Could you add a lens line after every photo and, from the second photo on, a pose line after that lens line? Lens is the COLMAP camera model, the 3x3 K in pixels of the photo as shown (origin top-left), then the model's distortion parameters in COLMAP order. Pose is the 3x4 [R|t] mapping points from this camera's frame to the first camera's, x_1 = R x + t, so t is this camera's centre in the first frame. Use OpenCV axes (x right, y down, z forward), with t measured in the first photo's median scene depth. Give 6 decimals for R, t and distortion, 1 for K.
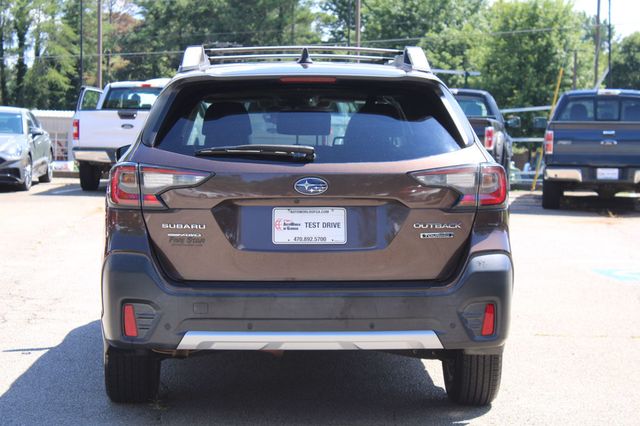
lens RADIAL K [[1531.6, 0, 320.0], [0, 1531.6, 213.0], [0, 0, 1]] dist [0.049177, 0.603267]
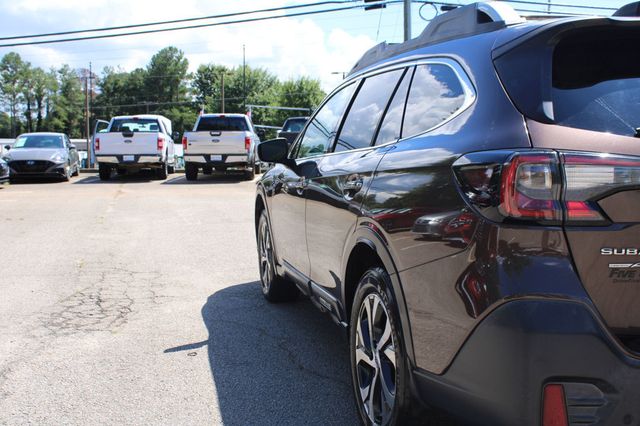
lens RADIAL K [[725.7, 0, 312.8], [0, 725.7, 212.8], [0, 0, 1]] dist [-0.115546, 0.175229]
pose [[0.984748, -0.034510, 0.170531, -0.068733], [0.027816, 0.998752, 0.041490, -0.005732], [-0.171750, -0.036114, 0.984478, 0.193259]]
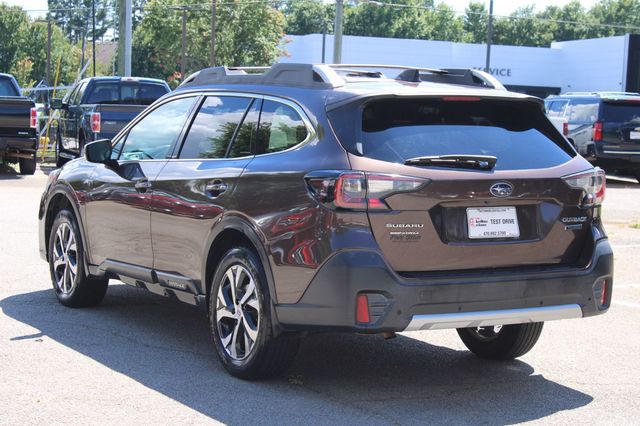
lens RADIAL K [[1344.7, 0, 320.0], [0, 1344.7, 213.0], [0, 0, 1]] dist [-0.010136, 0.015289]
pose [[0.888439, -0.021731, 0.458481, -0.159364], [0.008160, 0.999469, 0.031559, -0.008704], [-0.458923, -0.024297, 0.888144, 0.032436]]
